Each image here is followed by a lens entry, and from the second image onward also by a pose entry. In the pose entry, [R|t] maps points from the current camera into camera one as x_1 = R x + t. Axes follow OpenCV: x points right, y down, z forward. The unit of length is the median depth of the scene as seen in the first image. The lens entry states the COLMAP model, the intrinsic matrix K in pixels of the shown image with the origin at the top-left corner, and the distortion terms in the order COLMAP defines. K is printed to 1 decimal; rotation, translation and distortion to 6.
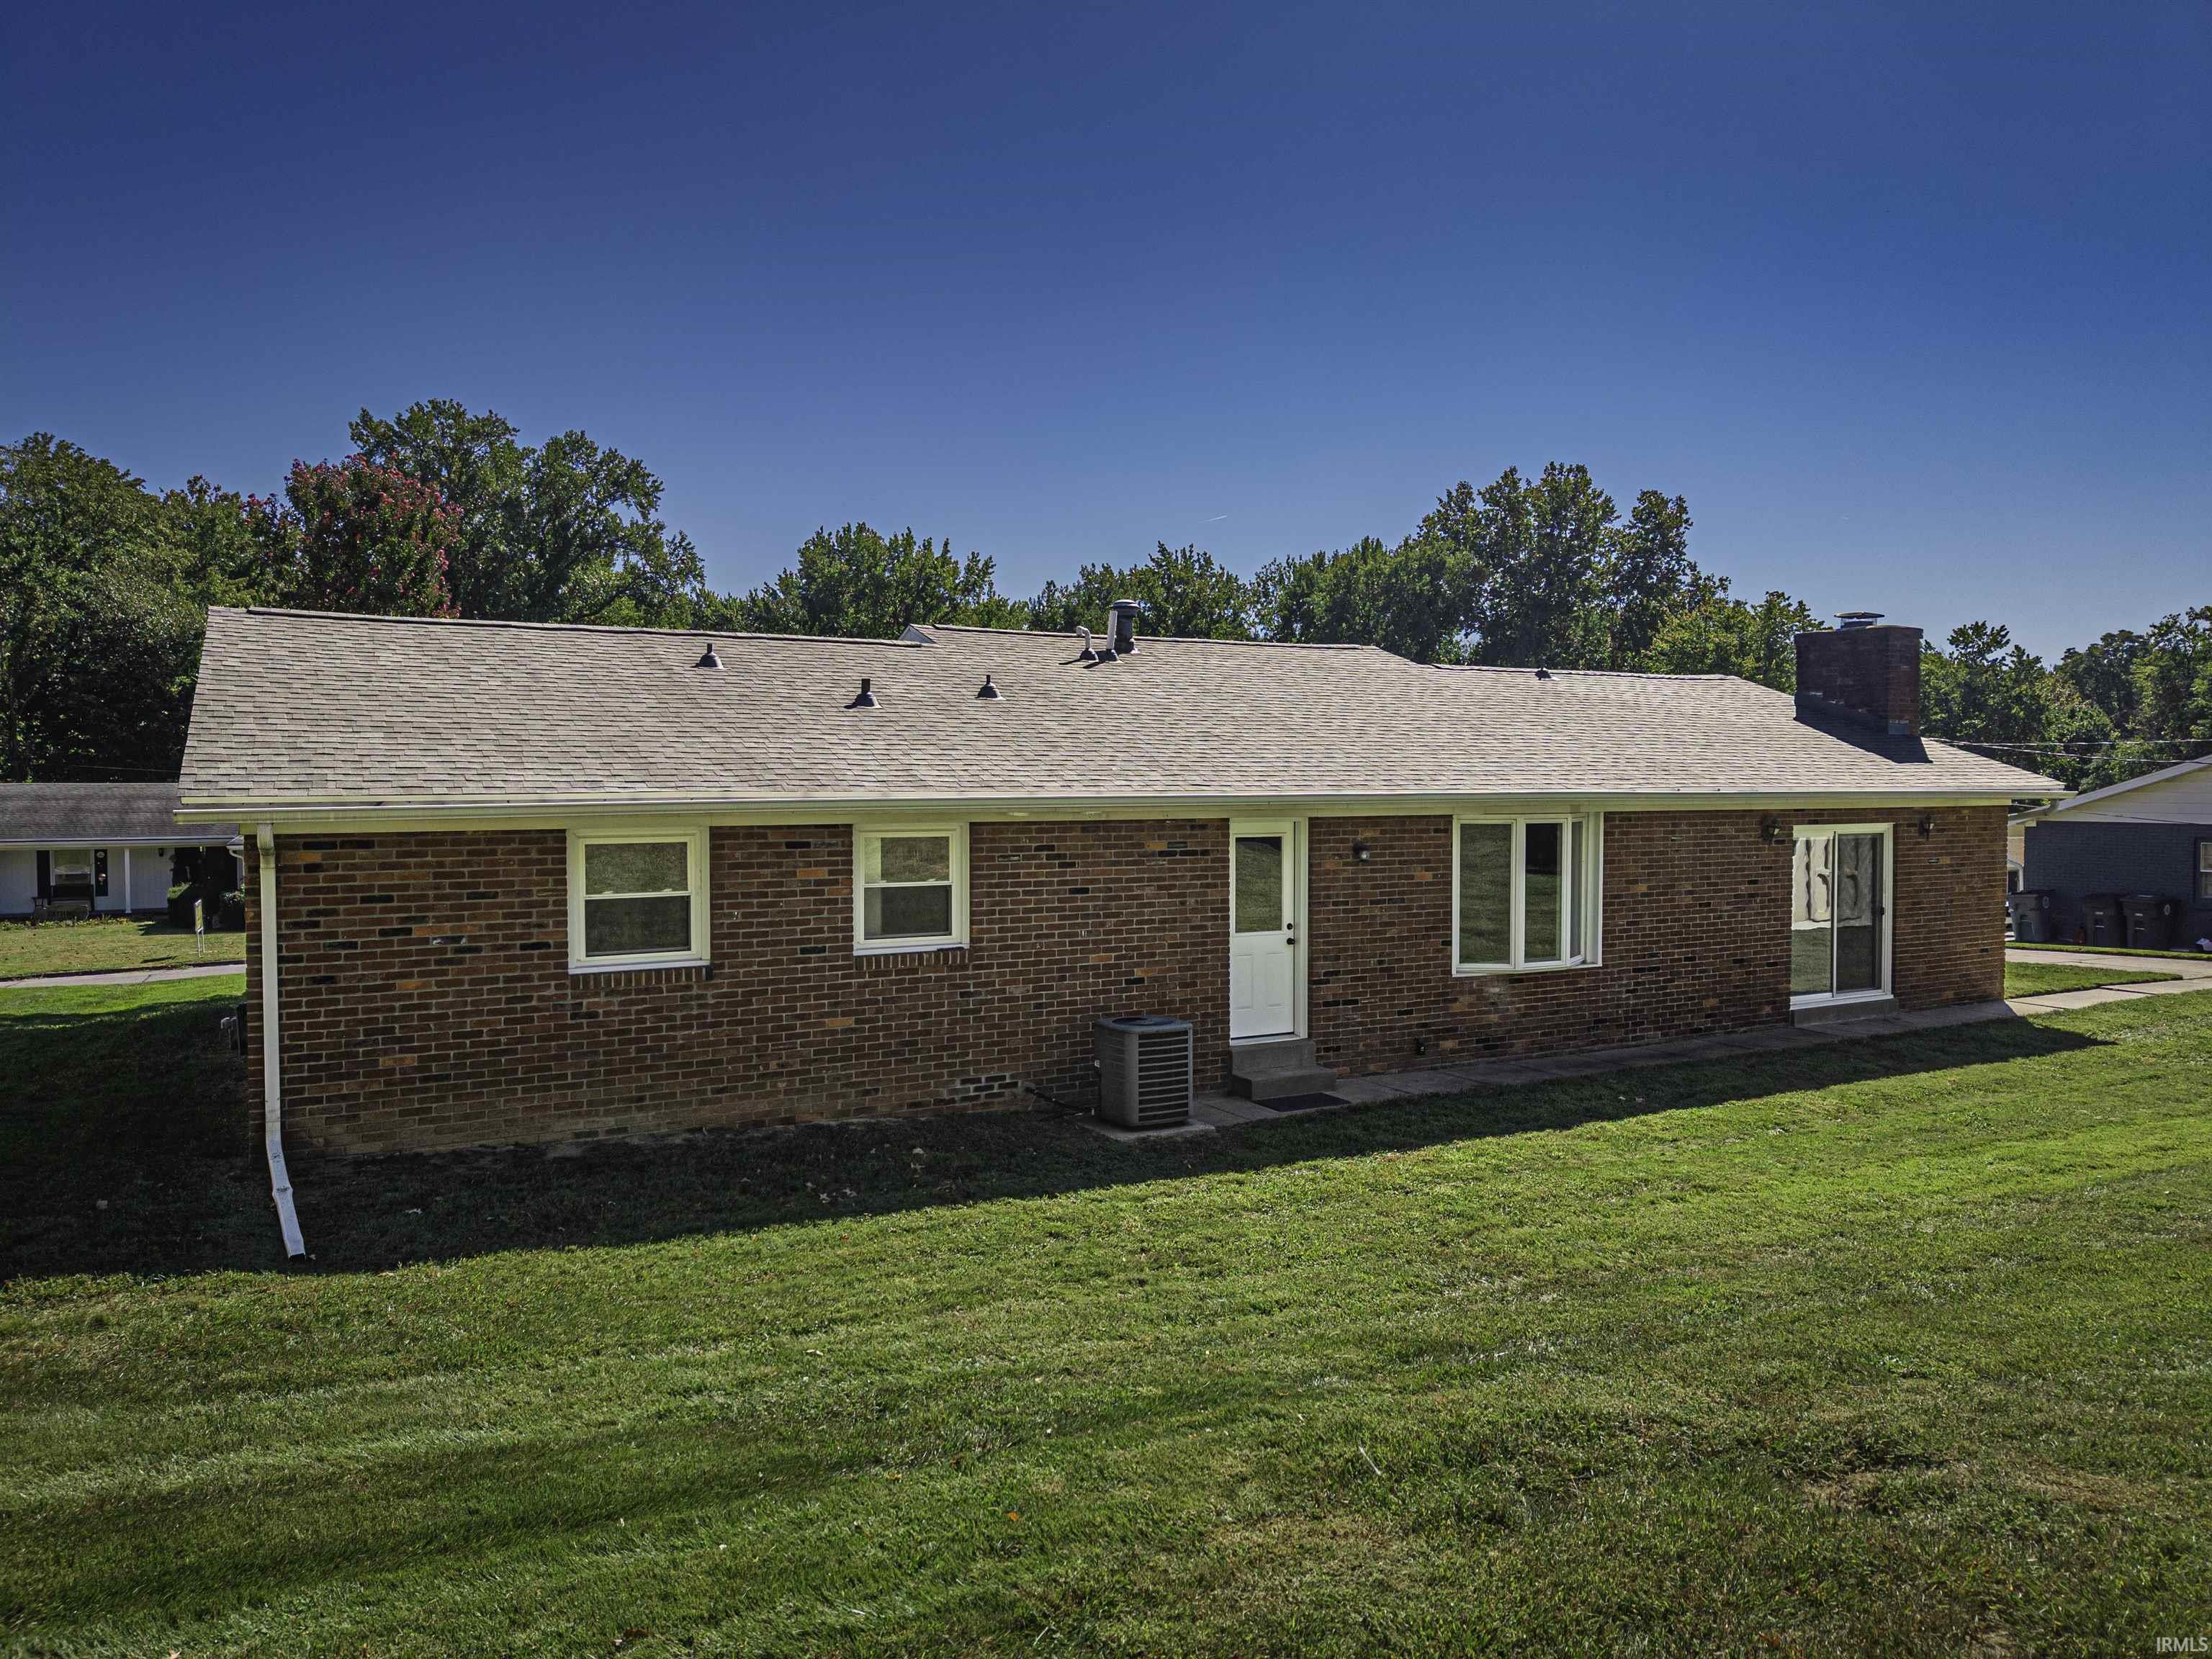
lens RADIAL K [[1499.0, 0, 1117.4], [0, 1499.0, 819.8], [0, 0, 1]] dist [0.054734, -0.087596]
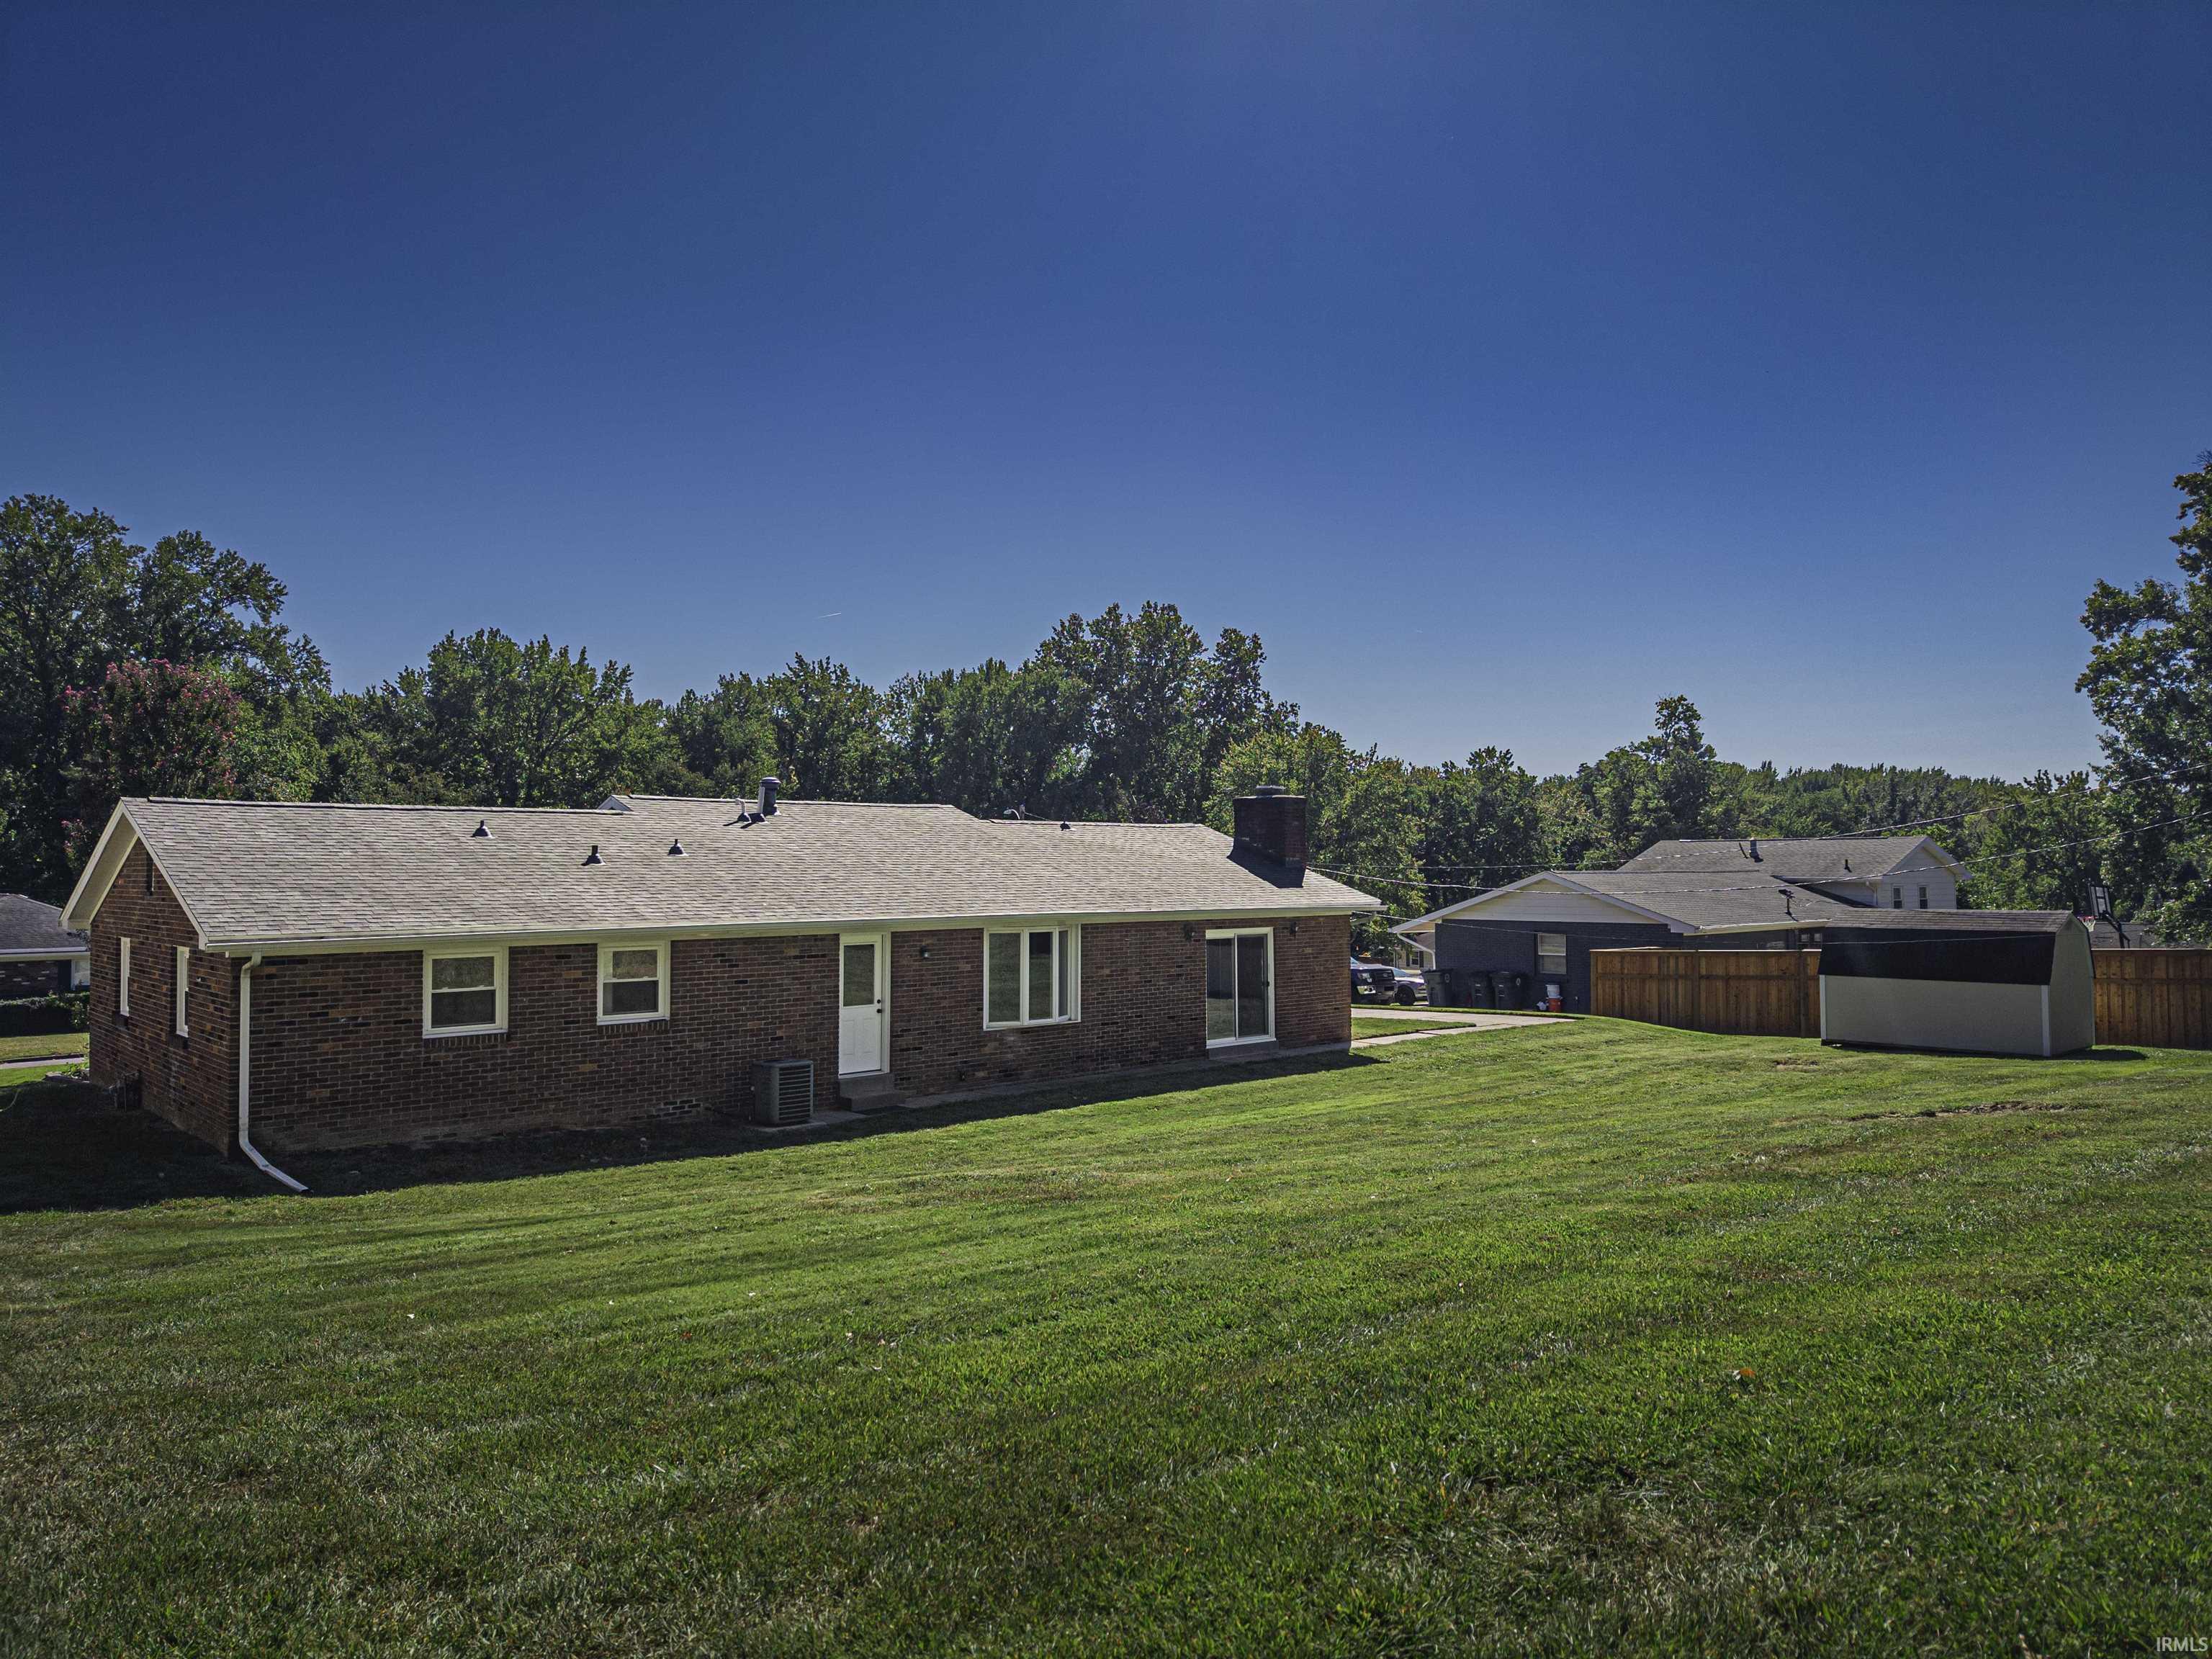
lens RADIAL K [[1499.0, 0, 1117.4], [0, 1499.0, 819.8], [0, 0, 1]] dist [0.054734, -0.087596]
pose [[0.971932, 0.003589, 0.235236, -0.009243], [0.011001, 0.998097, -0.060680, -0.015129], [-0.235006, 0.061565, 0.970042, -0.435594]]
